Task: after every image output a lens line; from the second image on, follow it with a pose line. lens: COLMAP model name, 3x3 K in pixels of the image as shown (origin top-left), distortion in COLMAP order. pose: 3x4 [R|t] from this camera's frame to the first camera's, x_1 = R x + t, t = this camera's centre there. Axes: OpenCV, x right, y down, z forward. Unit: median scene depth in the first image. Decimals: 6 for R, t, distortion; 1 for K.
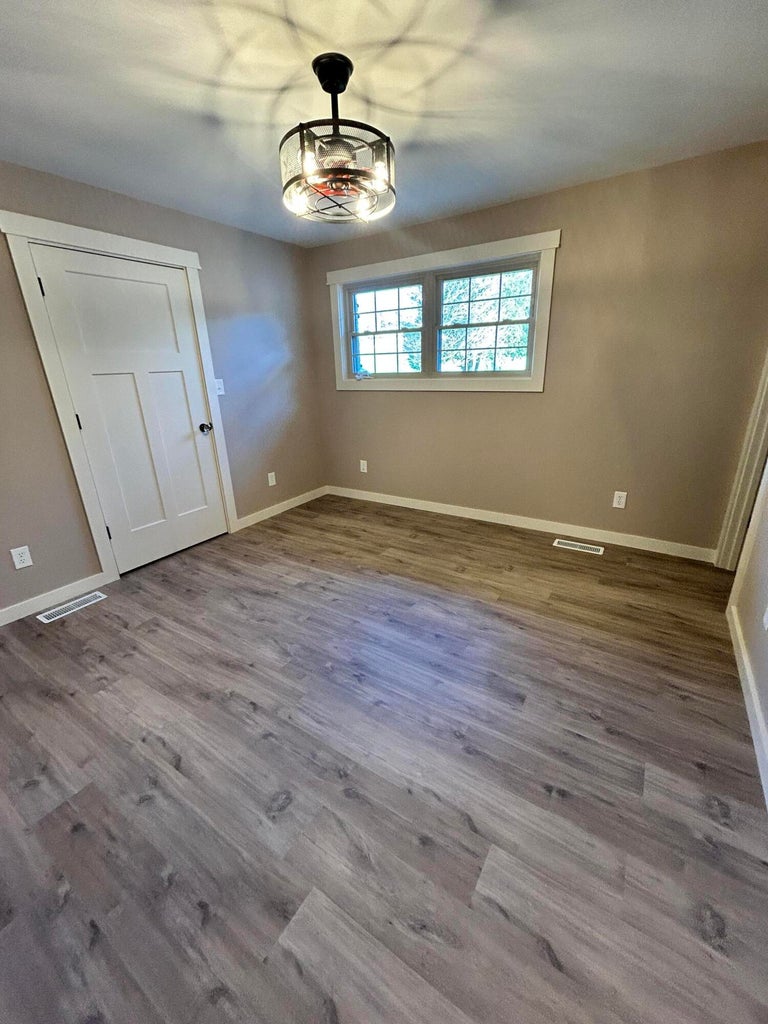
lens RADIAL K [[415.2, 0, 385.9], [0, 415.2, 512.7], [0, 0, 1]] dist [-0.003175, 0.001552]
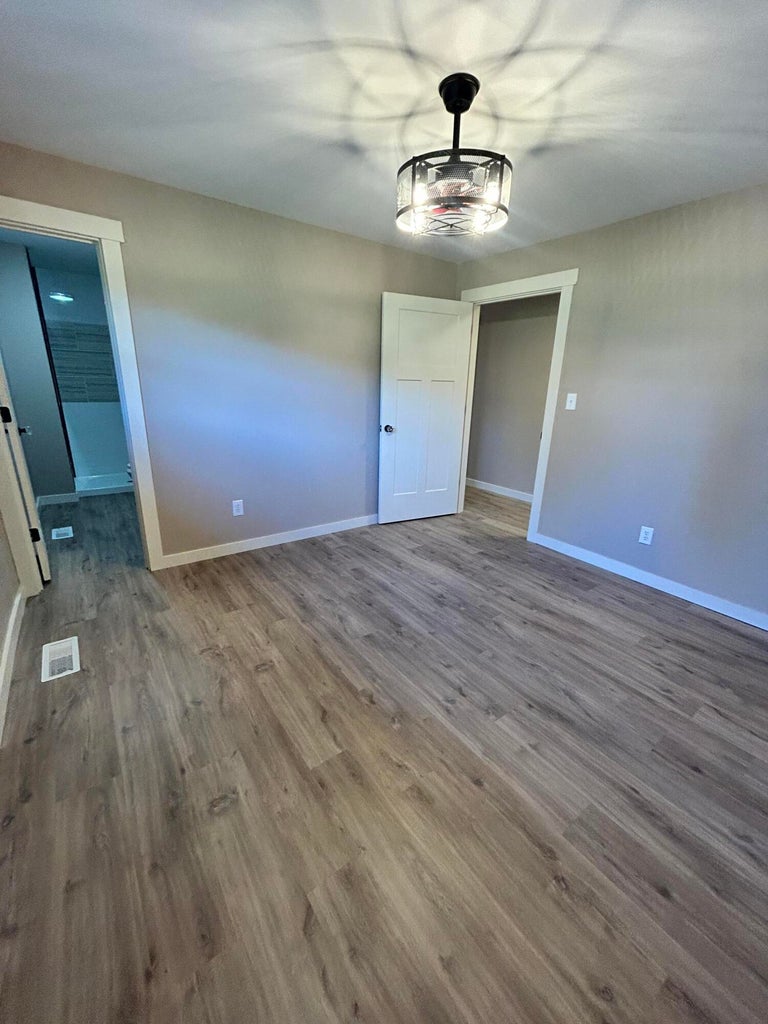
lens RADIAL K [[415.2, 0, 385.9], [0, 415.2, 511.2], [0, 0, 1]] dist [-0.003175, 0.001552]
pose [[-0.938128, -0.102552, 0.330756, -0.293849], [0.112561, 0.812970, 0.571323, -0.613848], [-0.327485, 0.573204, -0.751126, 1.767732]]
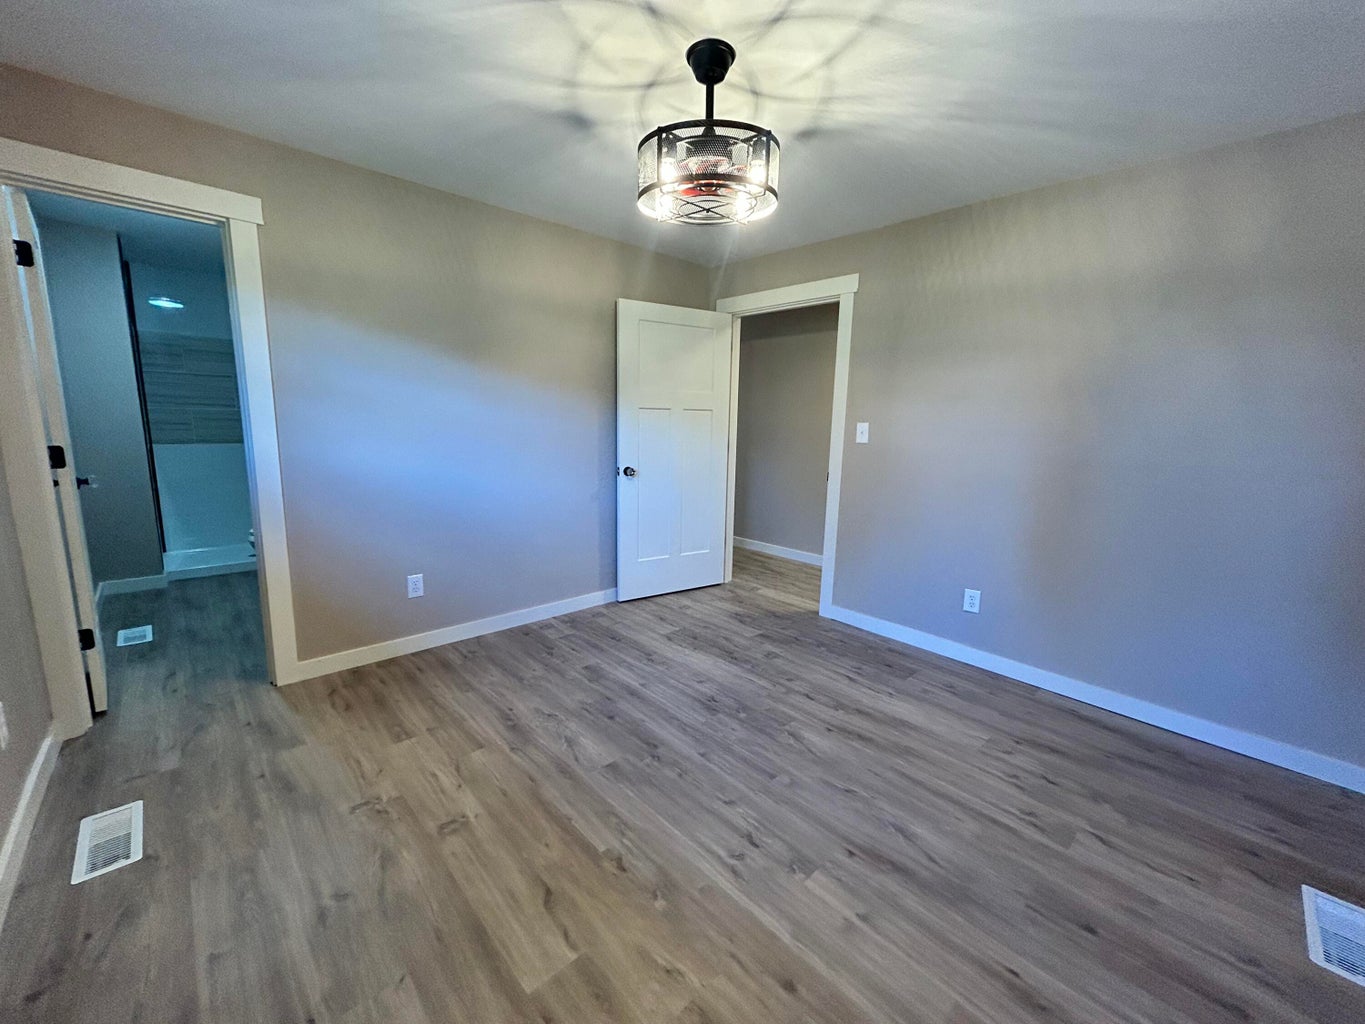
lens RADIAL K [[553.4, 0, 680.7], [0, 553.4, 510.6], [0, 0, 1]] dist [-0.003175, 0.001552]
pose [[-0.970378, -0.033106, 0.239311, -0.267670], [0.084875, 0.880708, 0.465994, -0.584751], [-0.226190, 0.472502, -0.851810, 1.753539]]
